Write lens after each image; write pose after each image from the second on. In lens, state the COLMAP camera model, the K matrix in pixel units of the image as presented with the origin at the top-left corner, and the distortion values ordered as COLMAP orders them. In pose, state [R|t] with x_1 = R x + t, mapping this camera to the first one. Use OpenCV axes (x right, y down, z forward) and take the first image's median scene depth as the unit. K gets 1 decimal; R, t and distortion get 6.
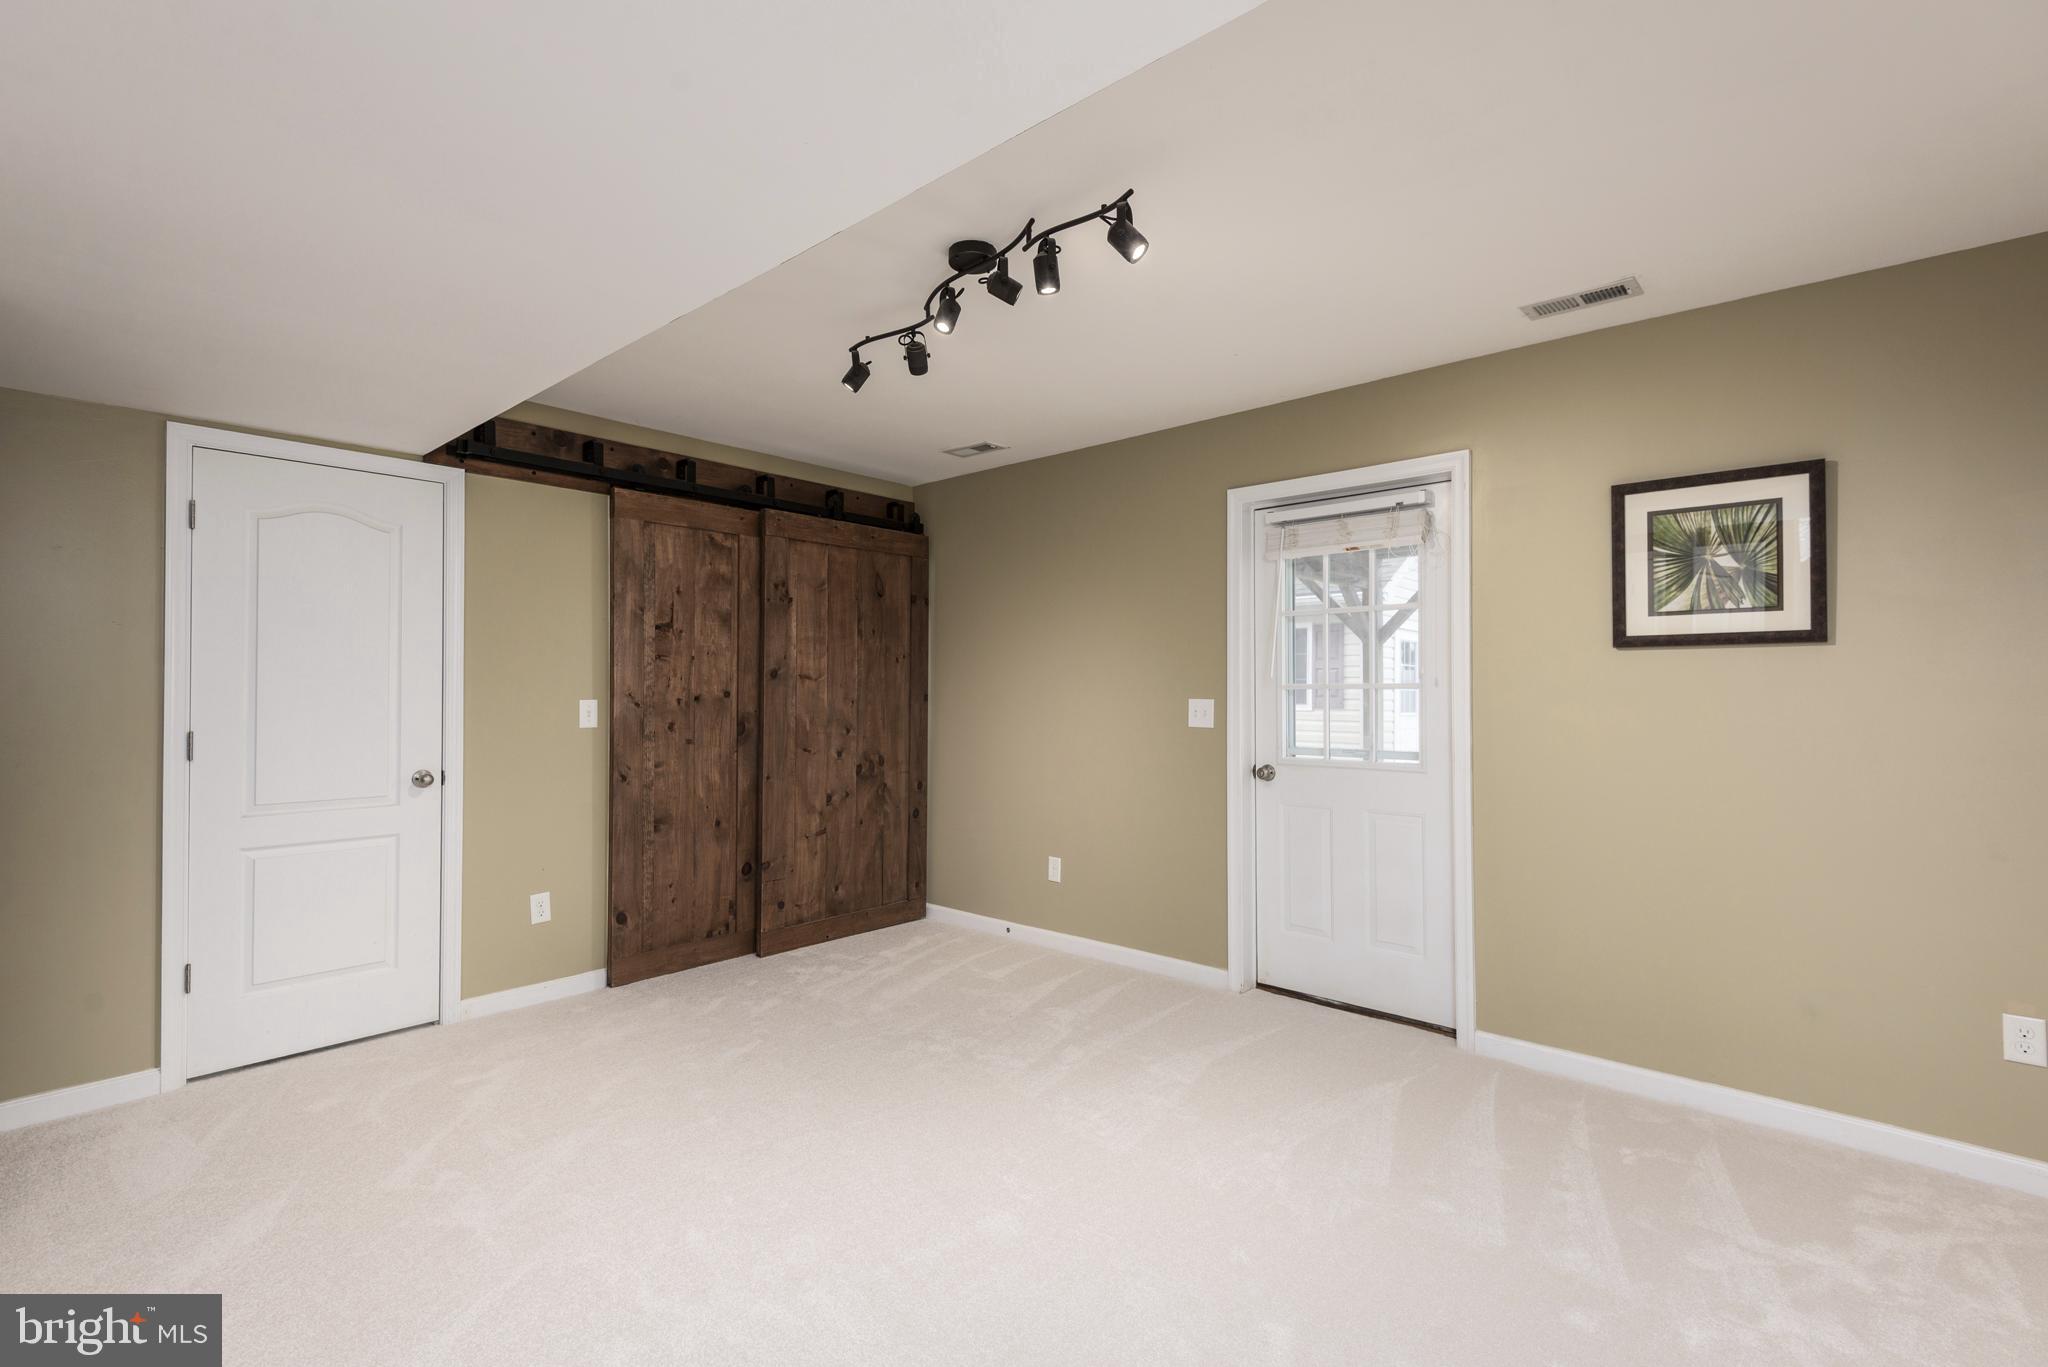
lens RADIAL K [[916.0, 0, 1020.9], [0, 916.0, 688.1], [0, 0, 1]] dist [0.002929, -0.000011]
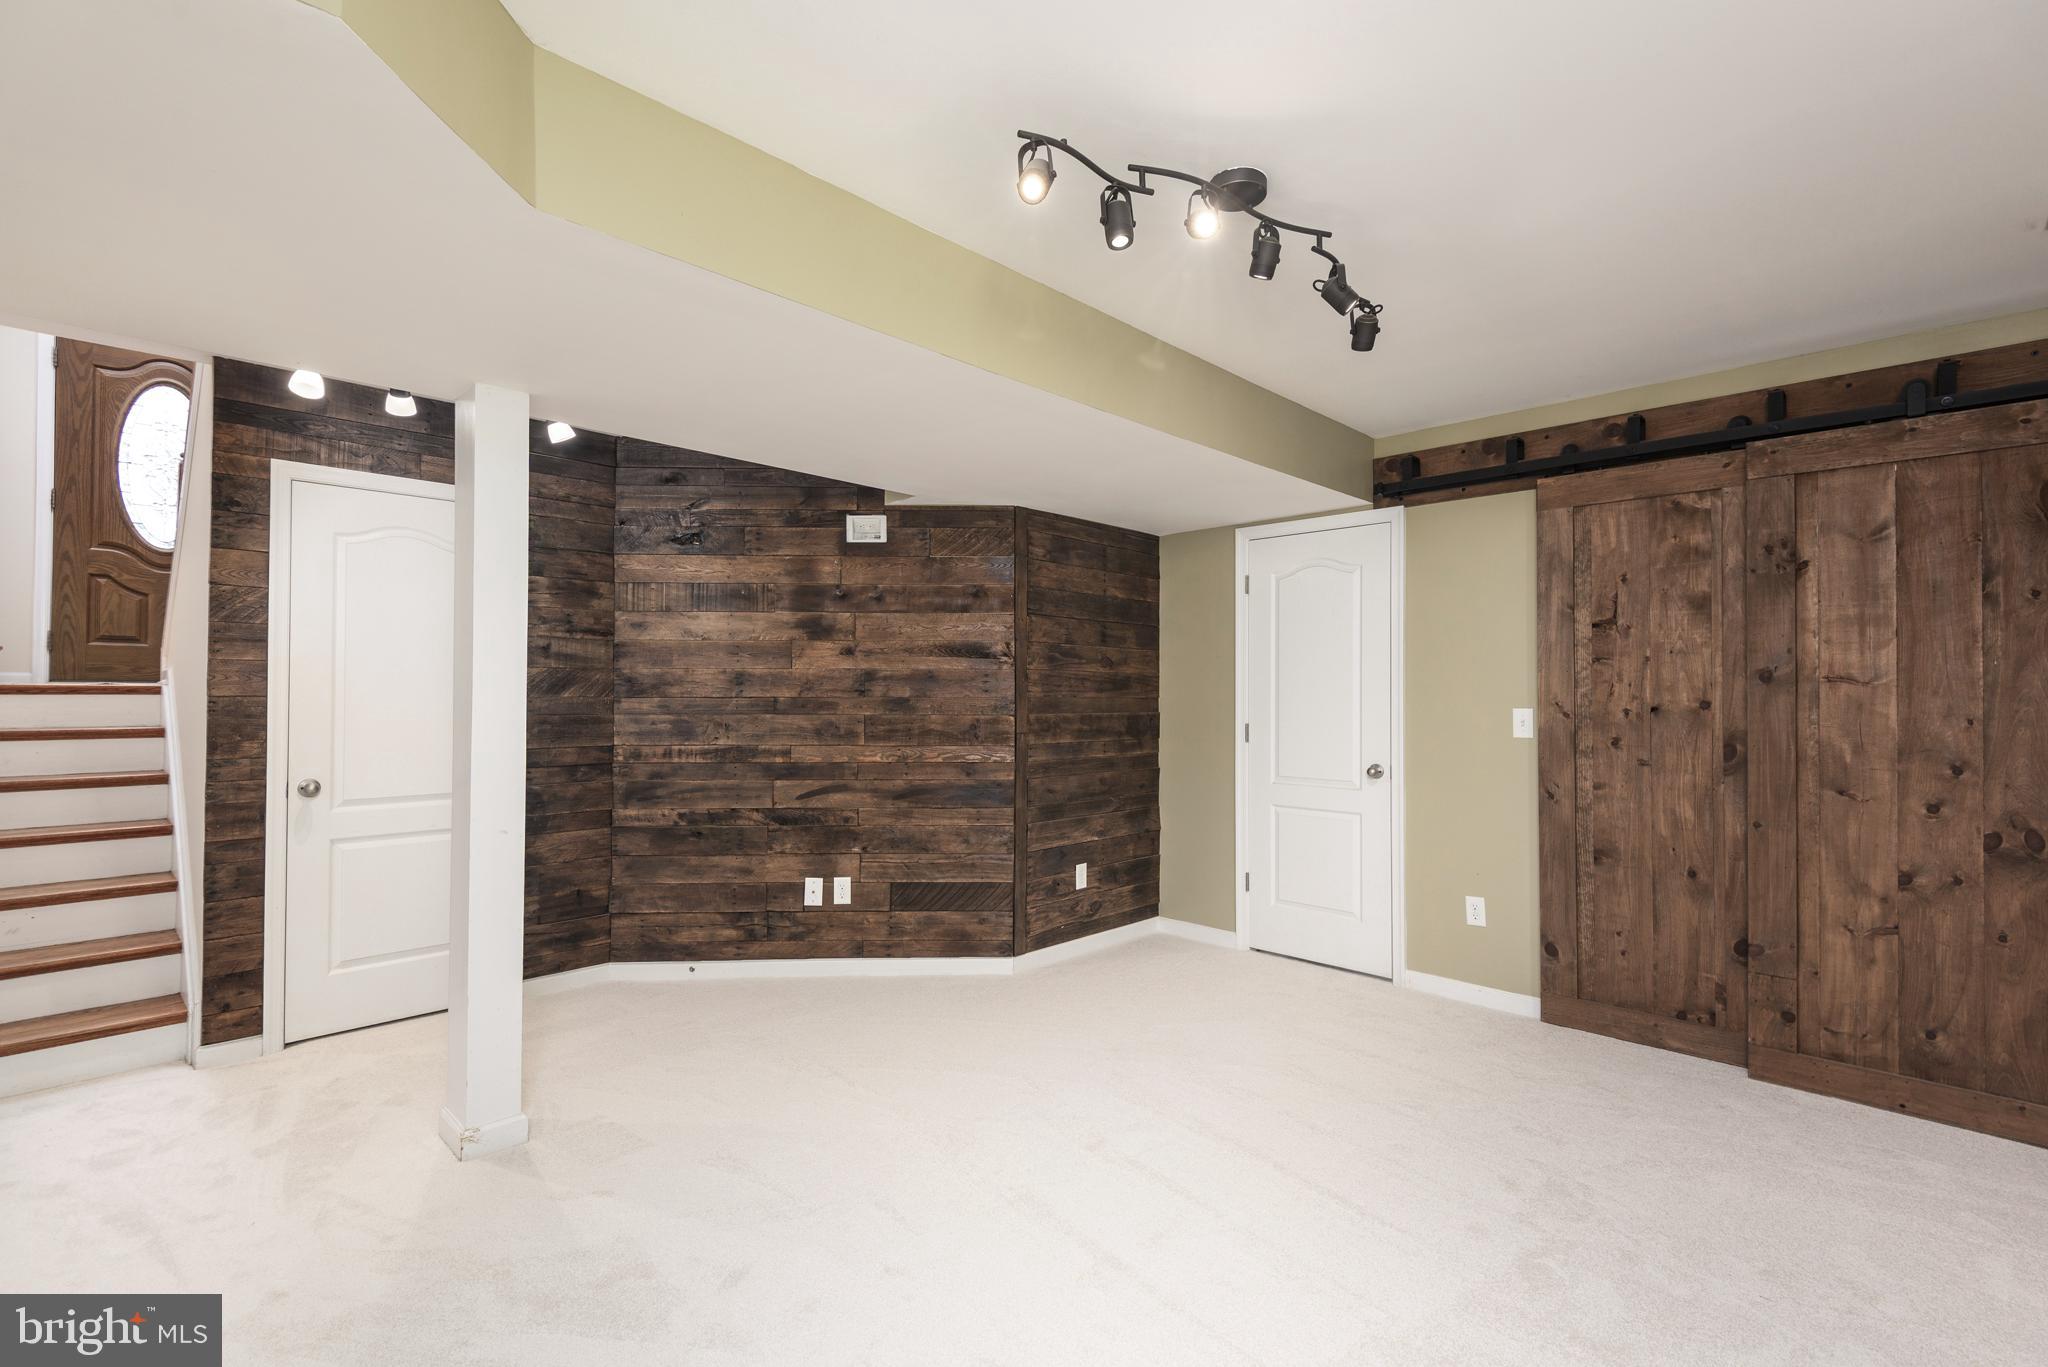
lens RADIAL K [[916.0, 0, 1020.9], [0, 916.0, 688.1], [0, 0, 1]] dist [0.002929, -0.000011]
pose [[-0.054772, -0.008076, -0.998466, 0.465737], [-0.002285, 0.999966, -0.007963, 0.000304], [0.998496, 0.001846, -0.054788, 0.486207]]
